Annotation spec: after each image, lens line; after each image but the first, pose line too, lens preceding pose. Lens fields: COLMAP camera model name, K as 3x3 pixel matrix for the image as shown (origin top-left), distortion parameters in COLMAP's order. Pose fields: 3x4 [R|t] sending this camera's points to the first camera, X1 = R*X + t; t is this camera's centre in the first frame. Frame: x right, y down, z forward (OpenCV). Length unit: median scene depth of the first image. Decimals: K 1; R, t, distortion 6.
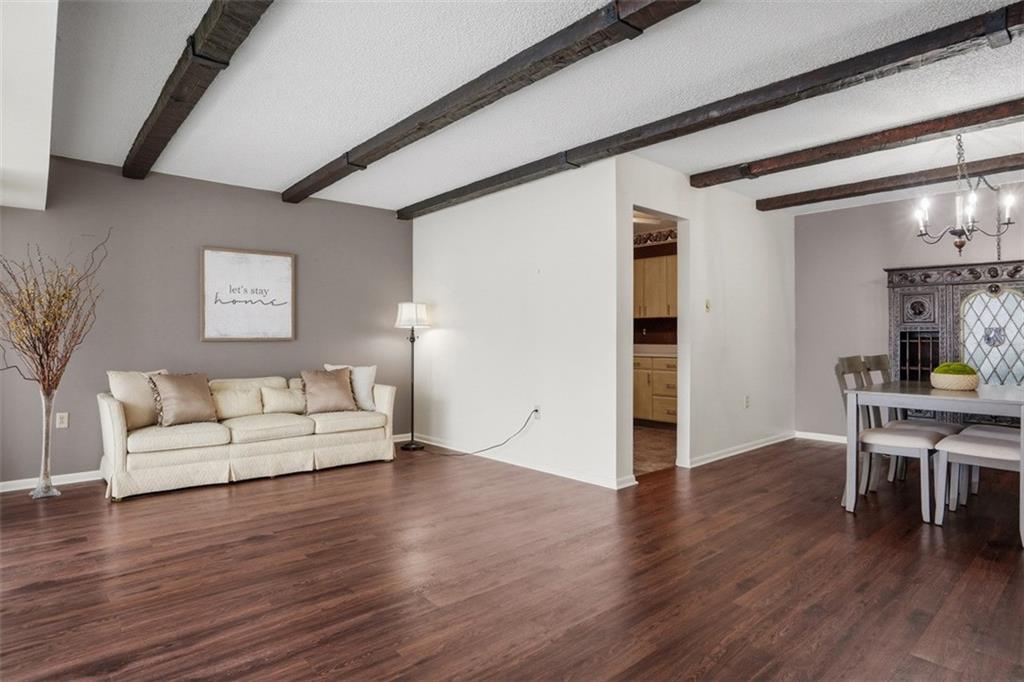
lens RADIAL K [[563.6, 0, 512.9], [0, 563.6, 336.7], [0, 0, 1]] dist [-0.043555, 0.013751]
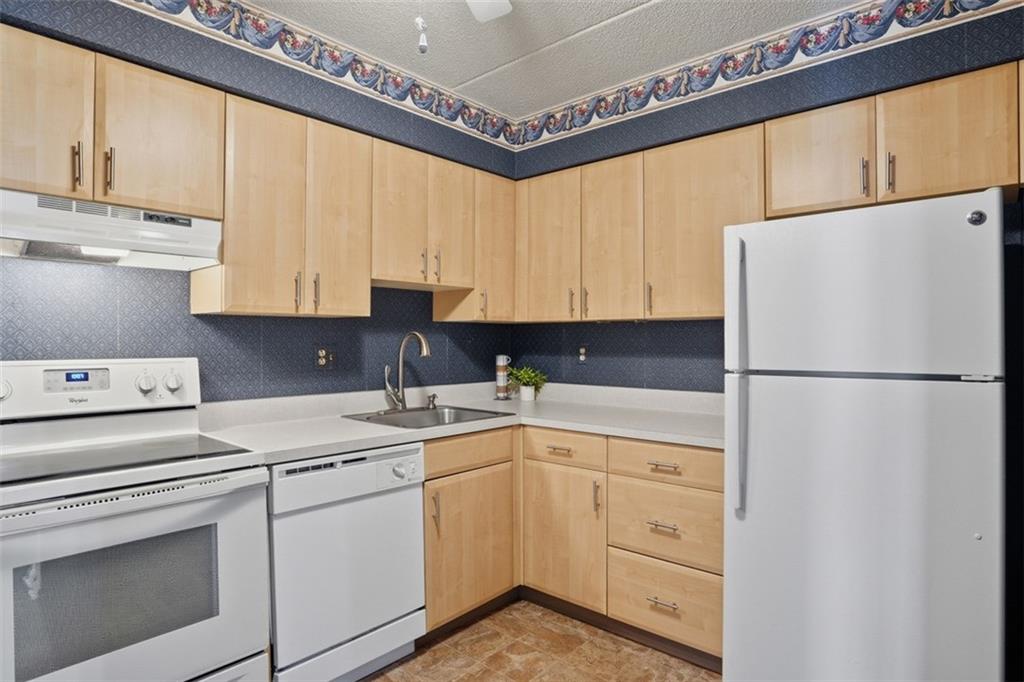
lens RADIAL K [[563.6, 0, 506.9], [0, 563.6, 342.3], [0, 0, 1]] dist [-0.043555, 0.013751]
pose [[0.994384, -0.000416, 0.105833, 0.218373], [0.000093, 0.999995, 0.003062, -0.030621], [-0.105834, -0.003035, 0.994379, 0.963145]]
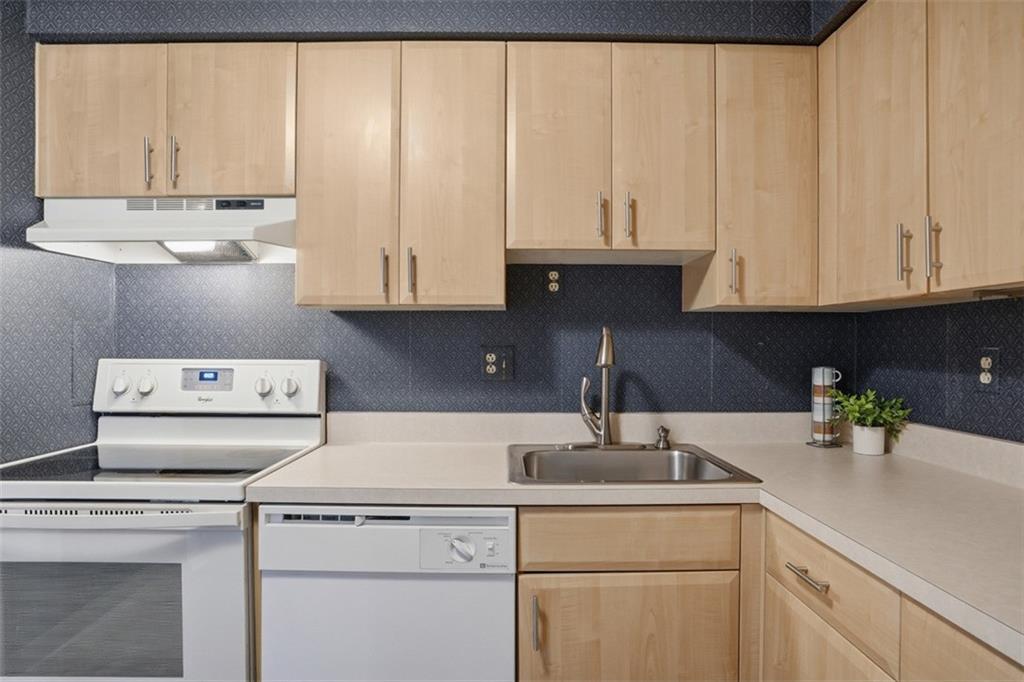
lens RADIAL K [[563.6, 0, 511.3], [0, 563.6, 347.7], [0, 0, 1]] dist [-0.043555, 0.013751]
pose [[0.754356, 0.003153, -0.656458, 0.380370], [-0.001921, 0.999995, 0.002596, -0.026994], [0.656462, -0.000698, 0.754358, 1.222039]]
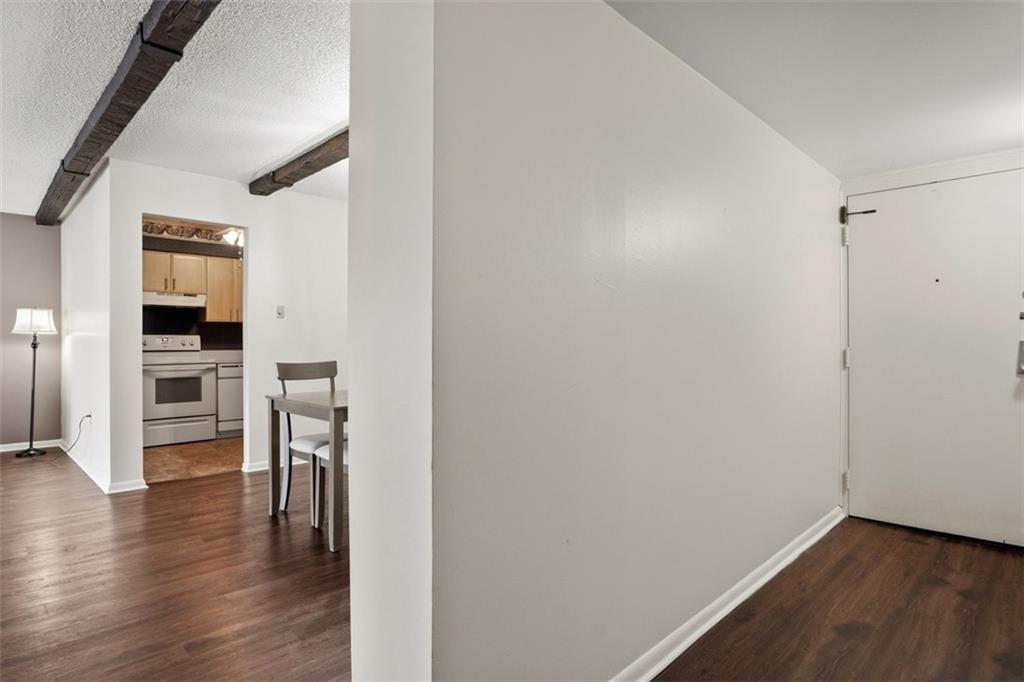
lens RADIAL K [[563.6, 0, 510.2], [0, 563.6, 340.8], [0, 0, 1]] dist [-0.043555, 0.013751]
pose [[0.998256, -0.001318, 0.059023, 0.725749], [0.001425, 0.999997, -0.001773, -0.000159], [-0.059021, 0.001854, 0.998255, -0.031270]]
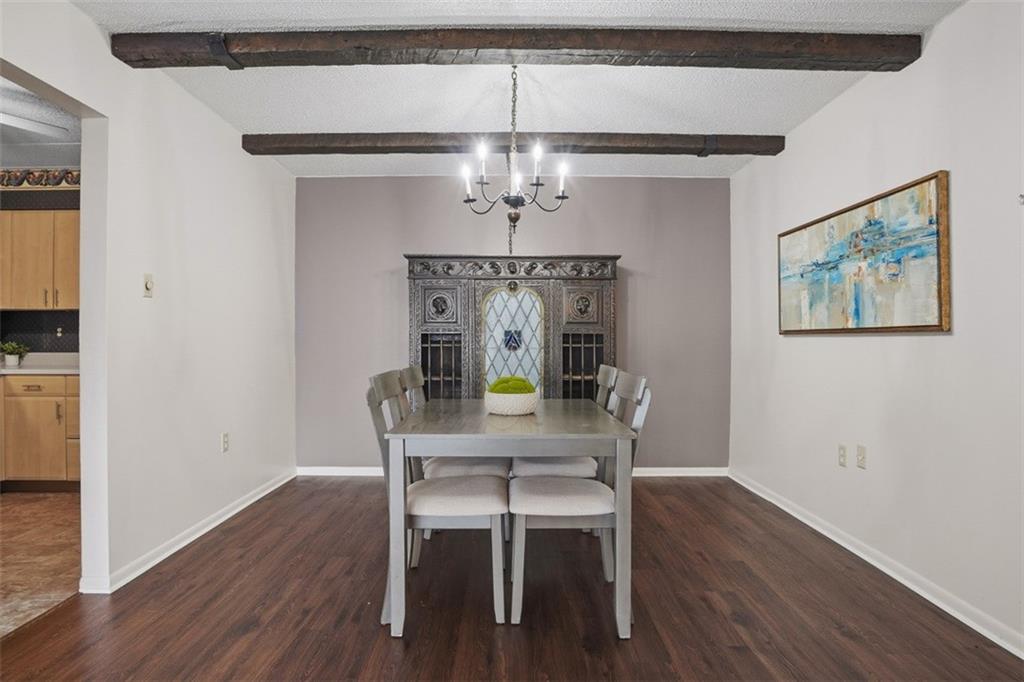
lens RADIAL K [[563.6, 0, 506.7], [0, 563.6, 338.5], [0, 0, 1]] dist [-0.043555, 0.013751]
pose [[0.667010, -0.001579, 0.745047, 0.180990], [0.000834, 0.999999, 0.001372, -0.003607], [-0.745049, -0.000293, 0.667010, 0.381905]]
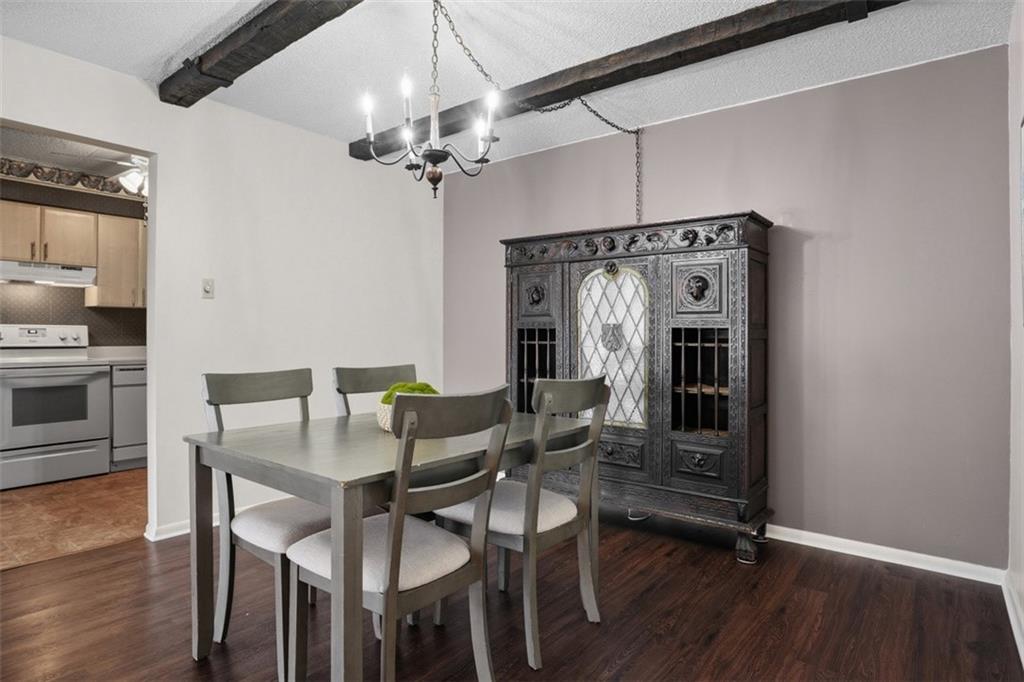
lens RADIAL K [[563.6, 0, 507.3], [0, 563.6, 333.0], [0, 0, 1]] dist [-0.043555, 0.013751]
pose [[0.984992, 0.002098, 0.172587, 0.599358], [-0.001742, 0.999996, -0.002210, -0.002783], [-0.172591, 0.001876, 0.984992, 0.310110]]
